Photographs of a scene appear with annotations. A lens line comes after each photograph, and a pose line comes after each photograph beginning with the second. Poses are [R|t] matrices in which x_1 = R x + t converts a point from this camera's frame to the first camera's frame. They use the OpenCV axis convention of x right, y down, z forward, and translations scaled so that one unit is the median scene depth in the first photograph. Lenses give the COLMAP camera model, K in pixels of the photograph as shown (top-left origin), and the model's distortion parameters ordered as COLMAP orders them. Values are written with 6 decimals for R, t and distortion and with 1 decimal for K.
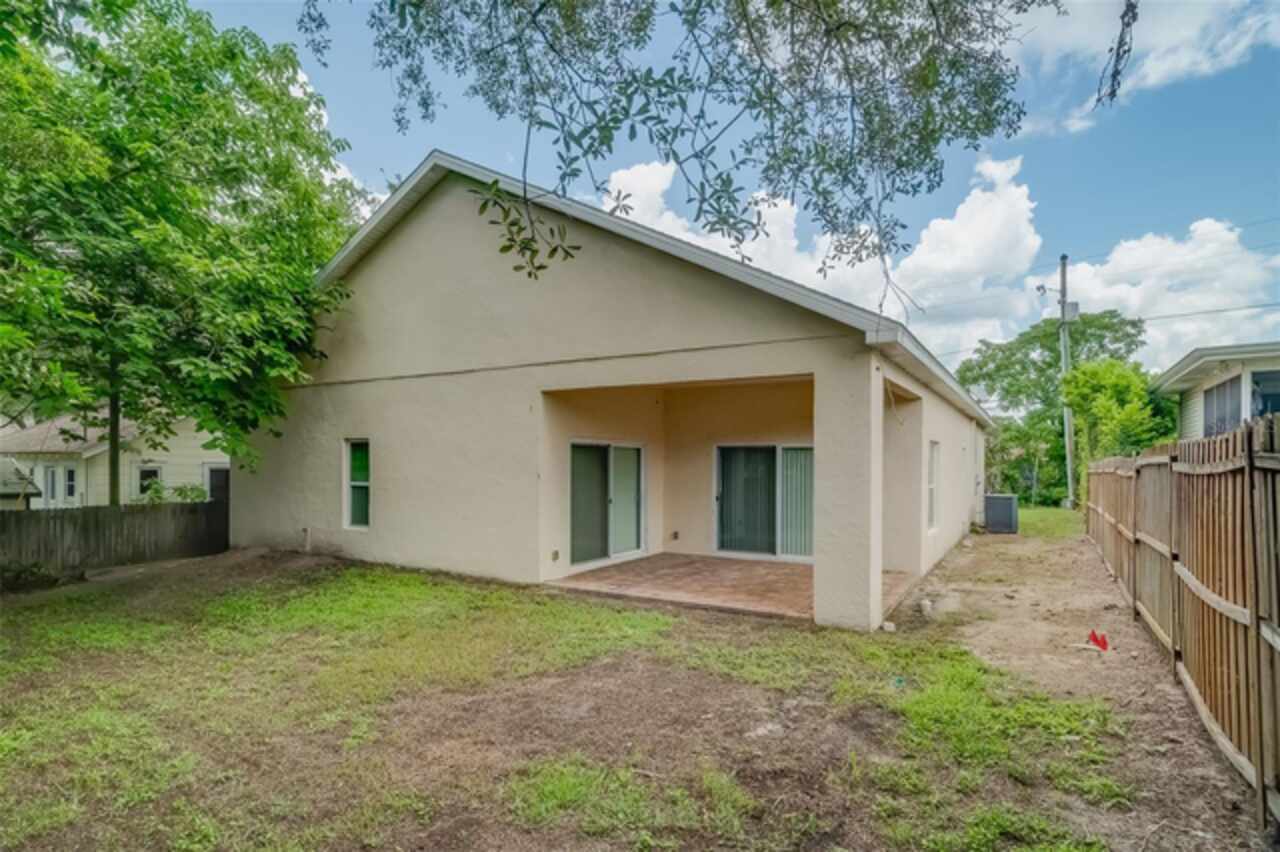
lens RADIAL K [[660.0, 0, 641.5], [0, 660.0, 462.0], [0, 0, 1]] dist [0.000119, -0.000187]
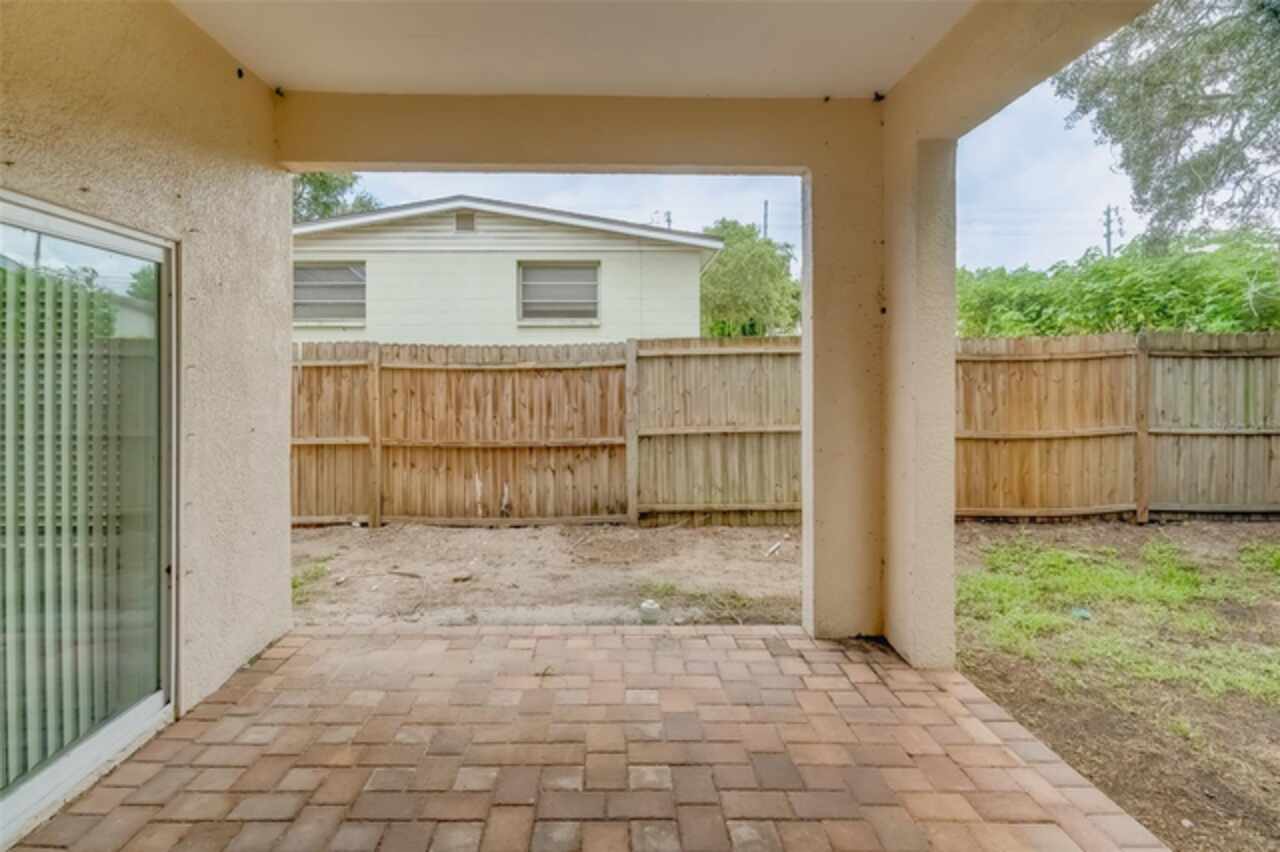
lens RADIAL K [[685.9, 0, 622.8], [0, 685.9, 378.4], [0, 0, 1]] dist [0.002387, -0.000171]
pose [[-0.521391, -0.006174, 0.853296, -0.011618], [0.006086, 0.999921, 0.010954, 0.020229], [-0.853296, 0.010905, -0.521312, 0.892386]]
